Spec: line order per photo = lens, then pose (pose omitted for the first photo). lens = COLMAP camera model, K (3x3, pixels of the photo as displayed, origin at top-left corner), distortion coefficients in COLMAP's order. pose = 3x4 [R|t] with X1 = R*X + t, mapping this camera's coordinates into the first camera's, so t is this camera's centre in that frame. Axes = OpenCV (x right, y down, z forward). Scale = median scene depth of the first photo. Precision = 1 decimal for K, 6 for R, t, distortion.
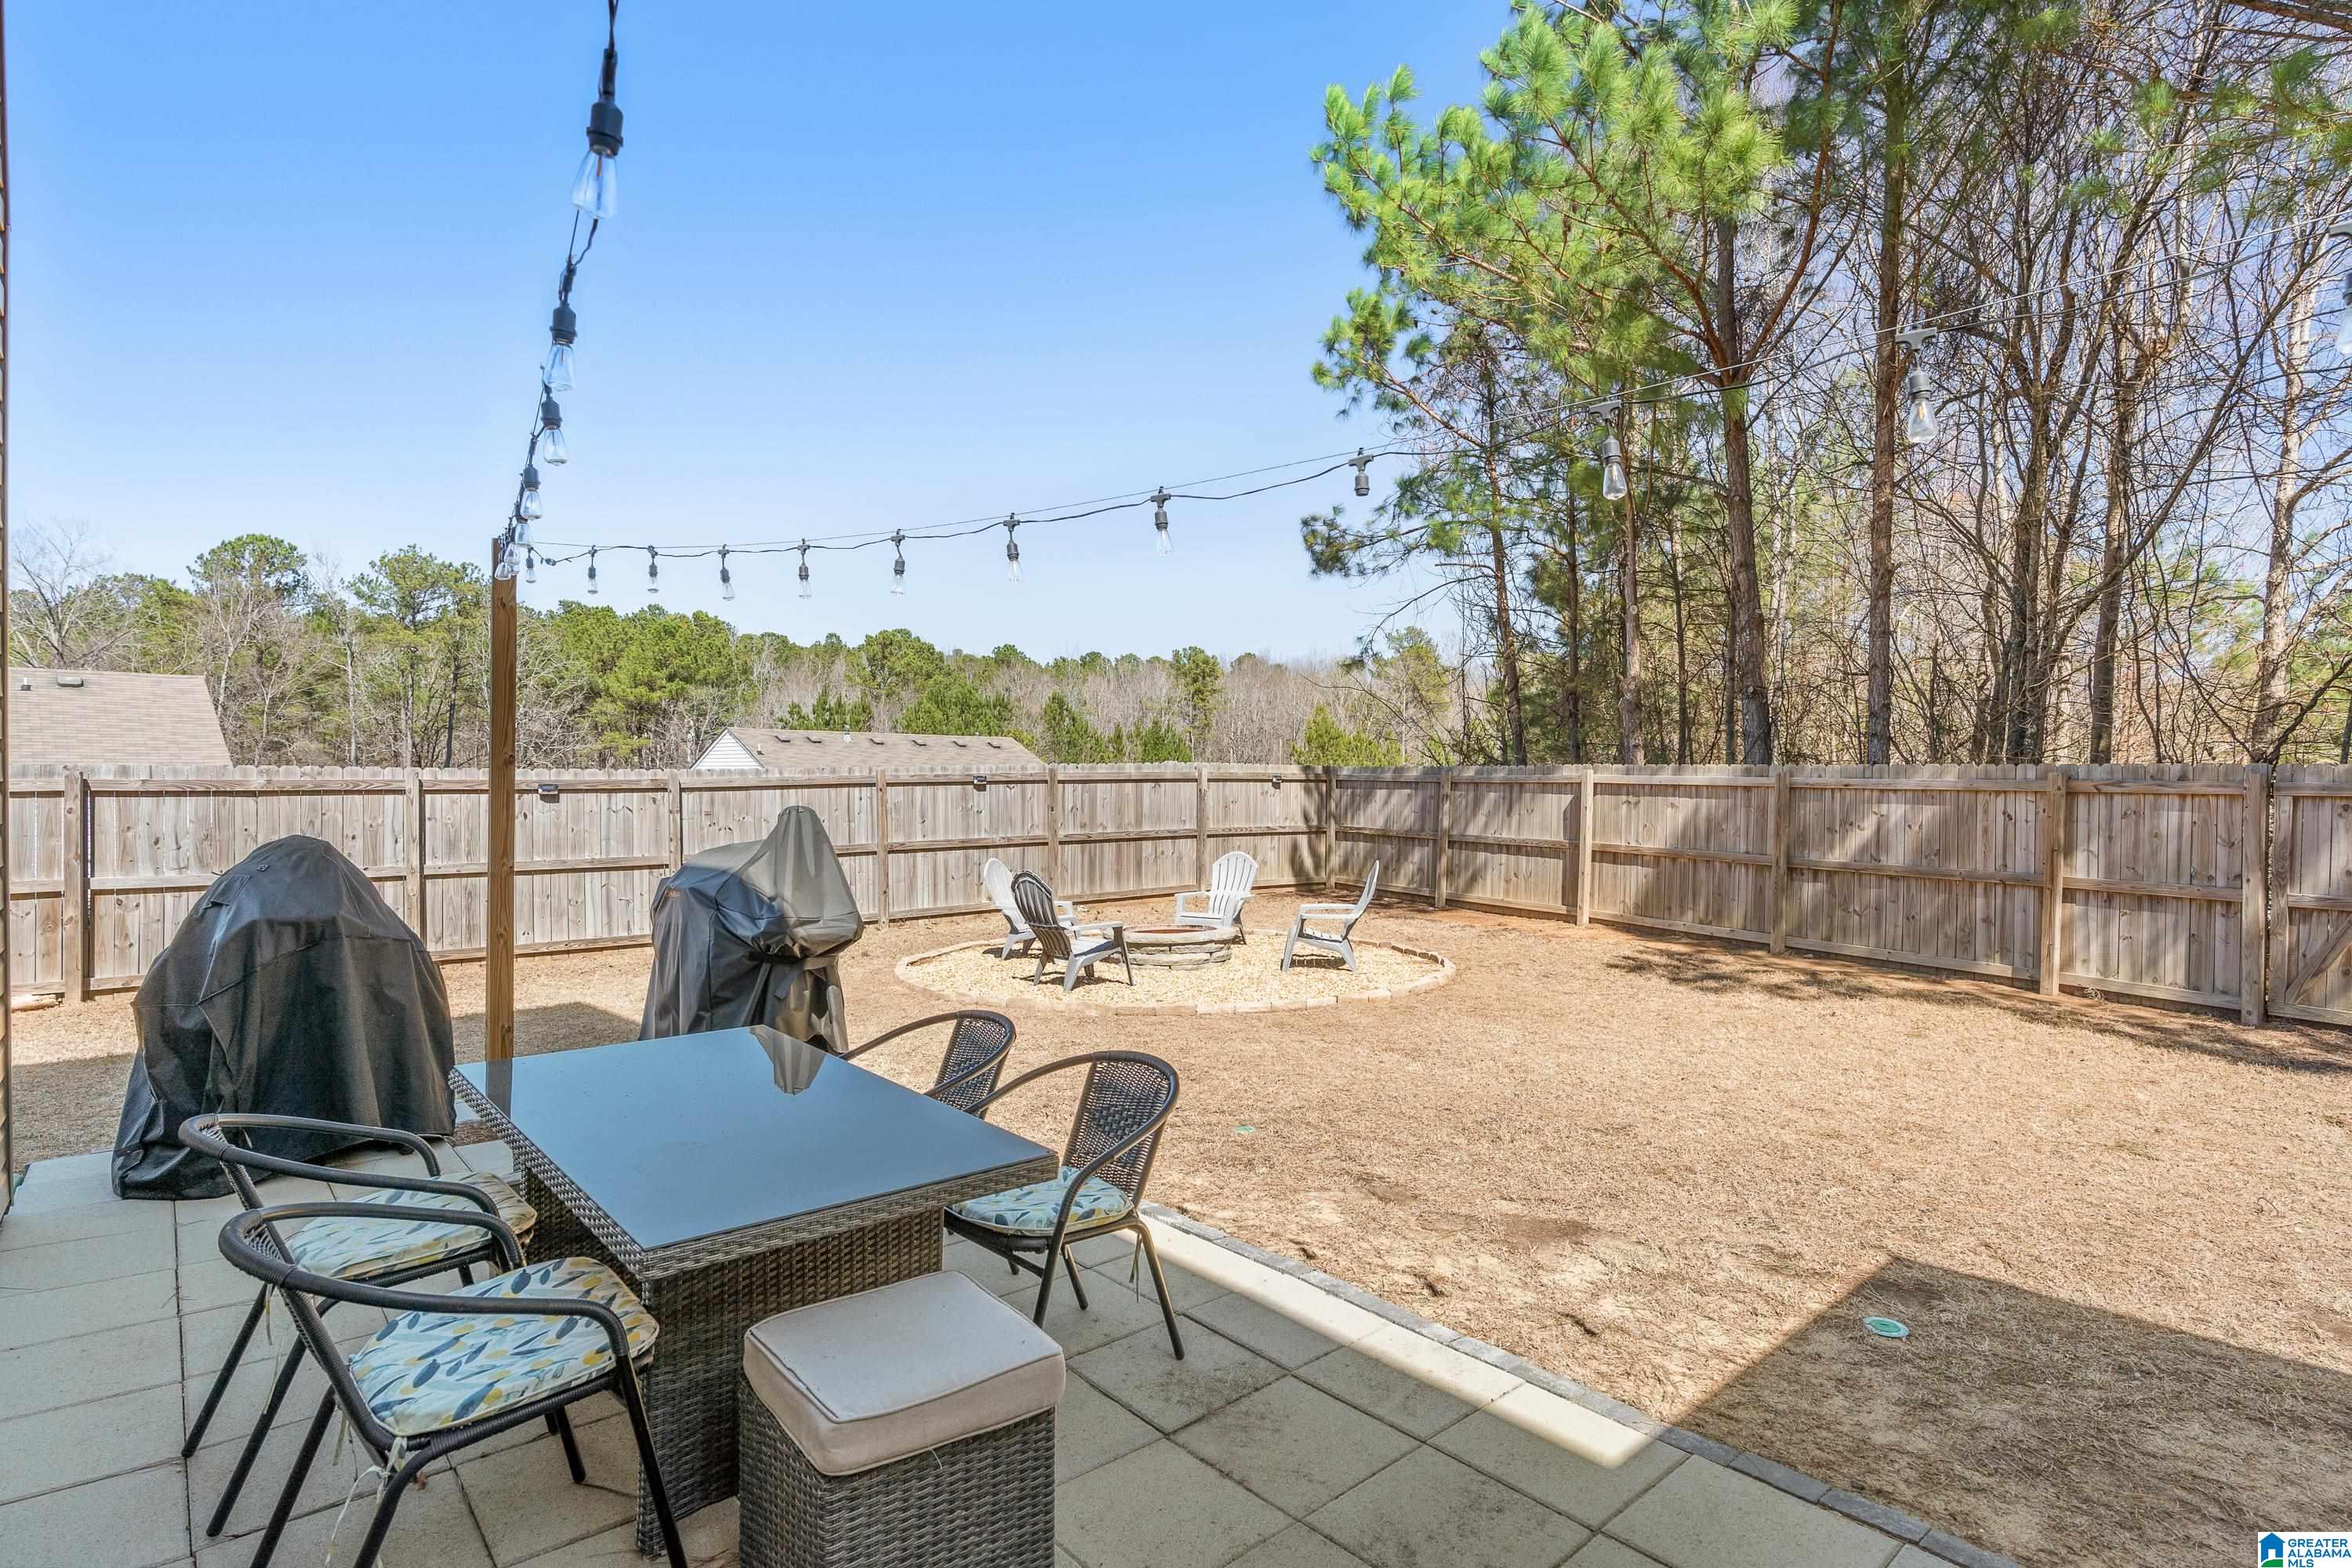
lens RADIAL K [[1223.5, 0, 1178.2], [0, 1223.5, 790.5], [0, 0, 1]] dist [0.002992, 0.001149]
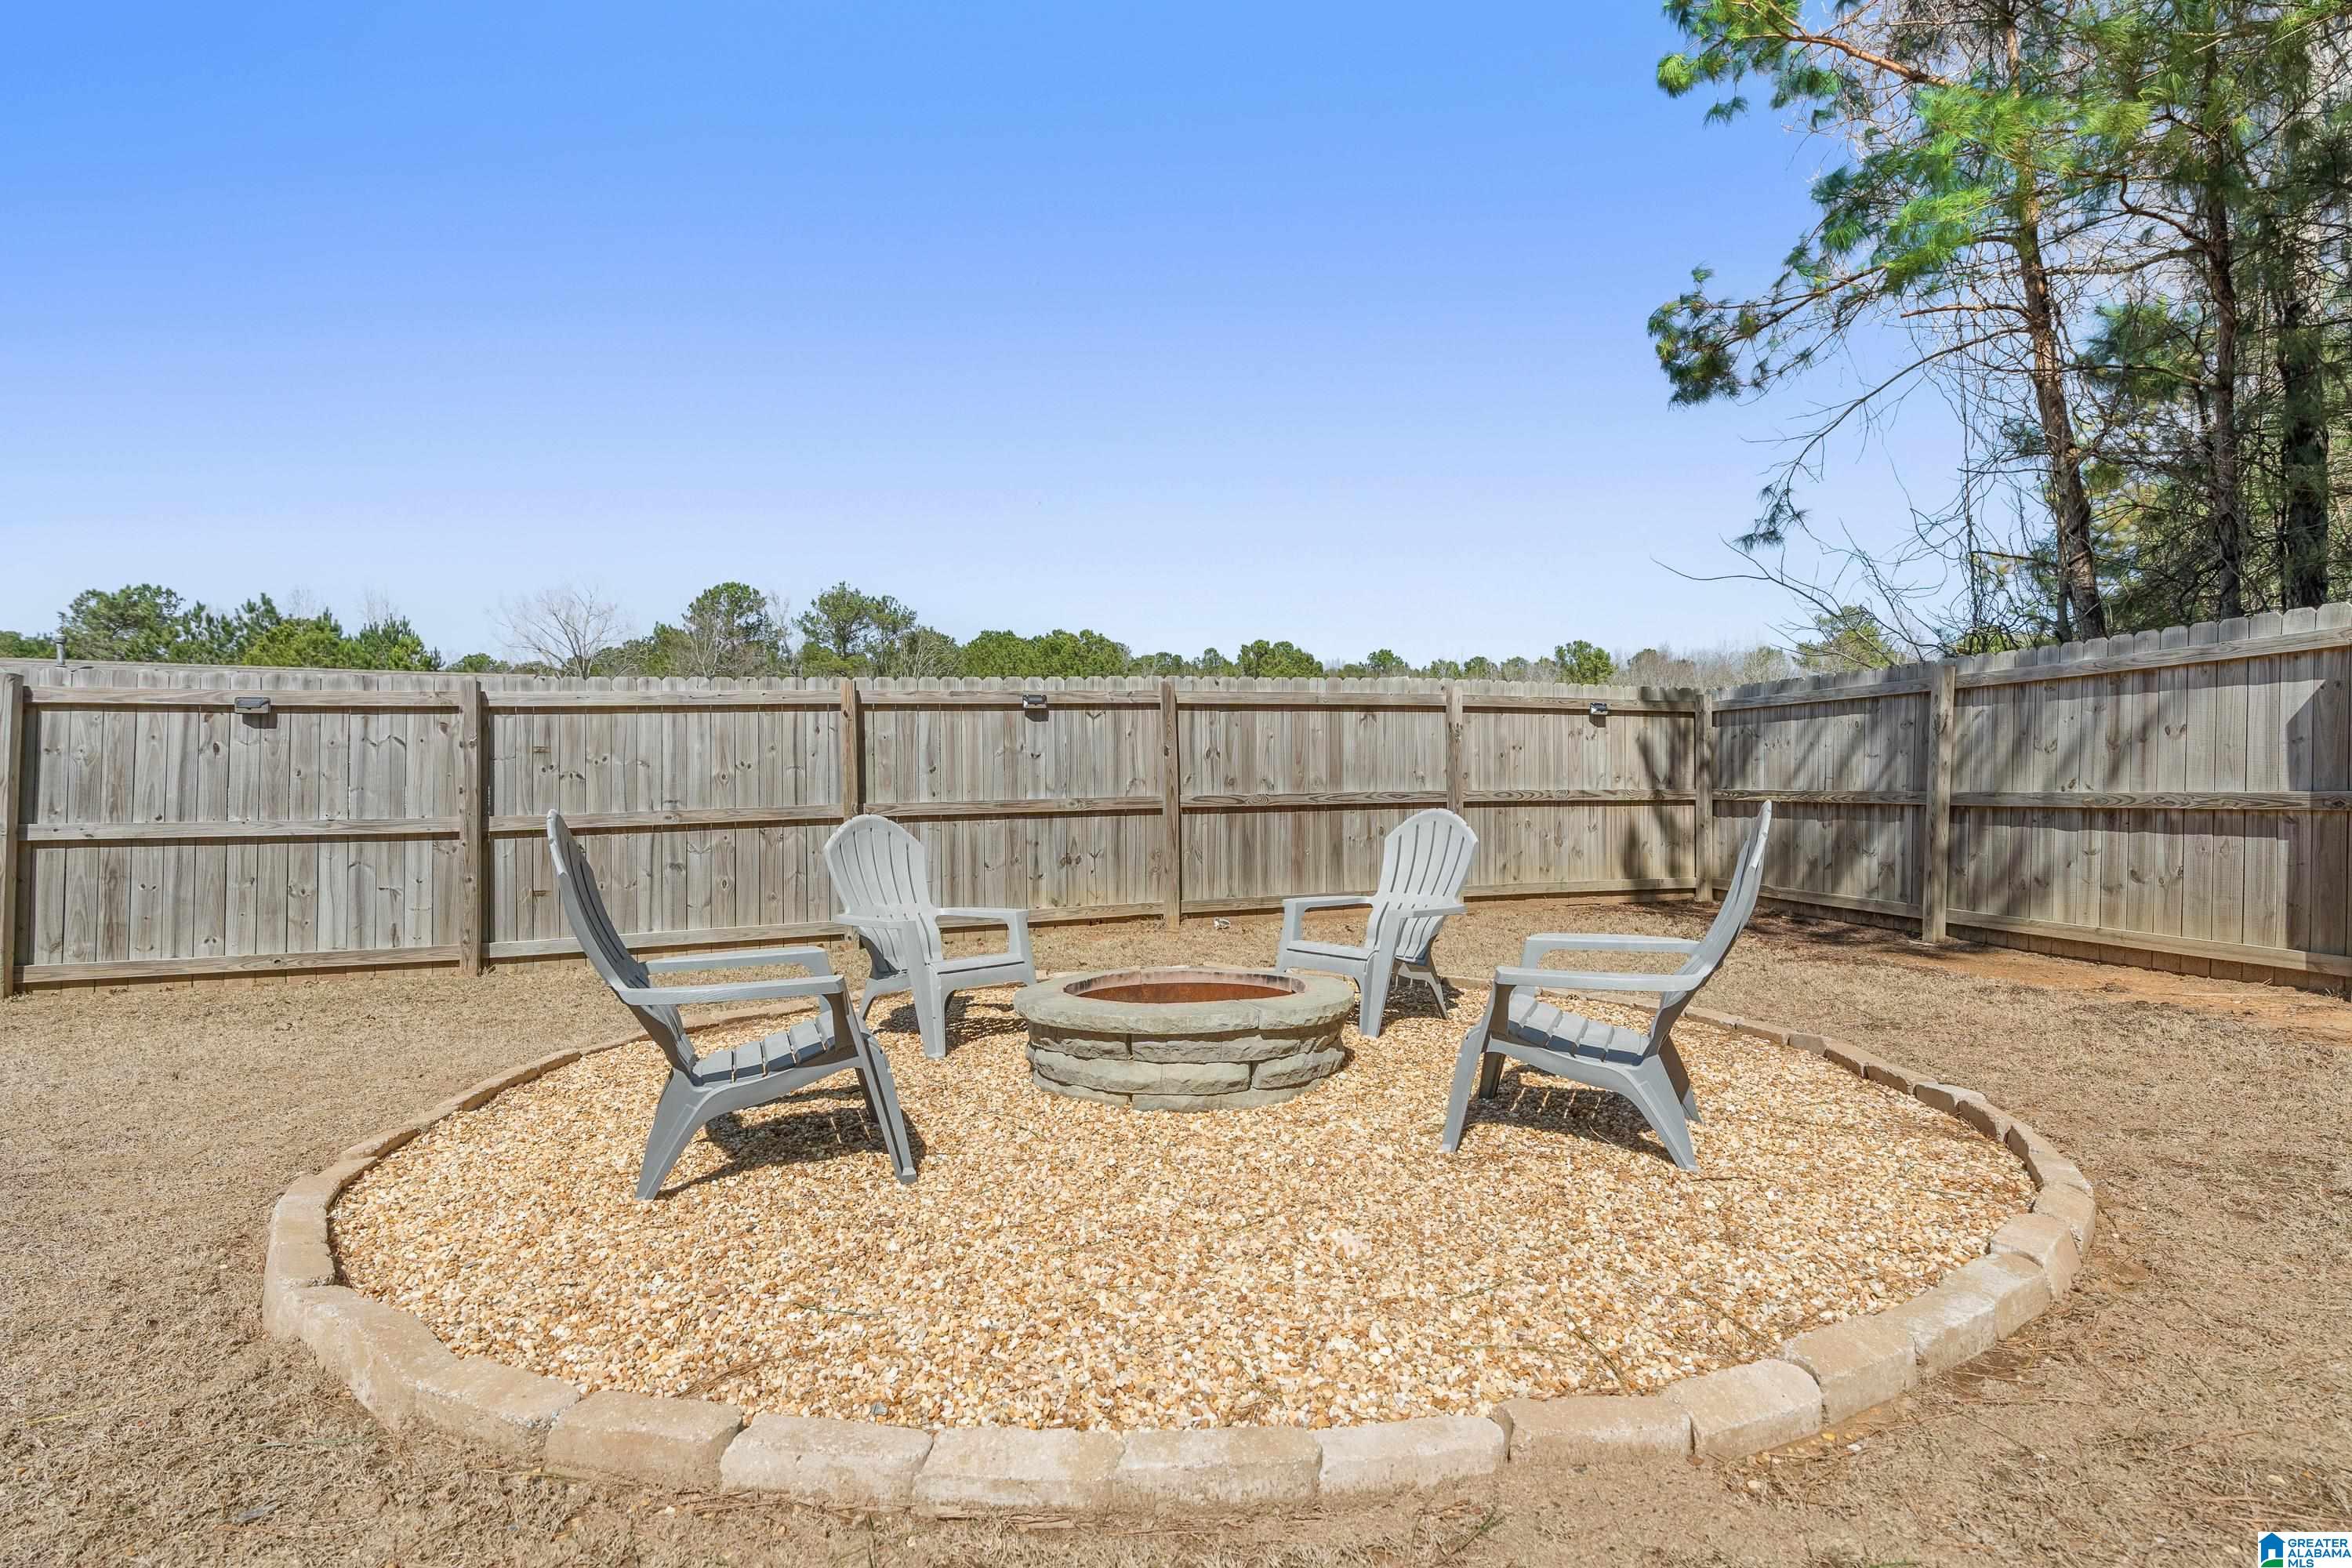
lens RADIAL K [[1147.2, 0, 1171.9], [0, 1147.2, 773.8], [0, 0, 1]] dist [-0.000299, -0.000505]
pose [[0.940598, -0.016205, -0.339135, 0.081656], [0.006822, 0.999561, -0.028843, 0.039240], [0.339453, 0.024816, 0.940295, 0.459642]]
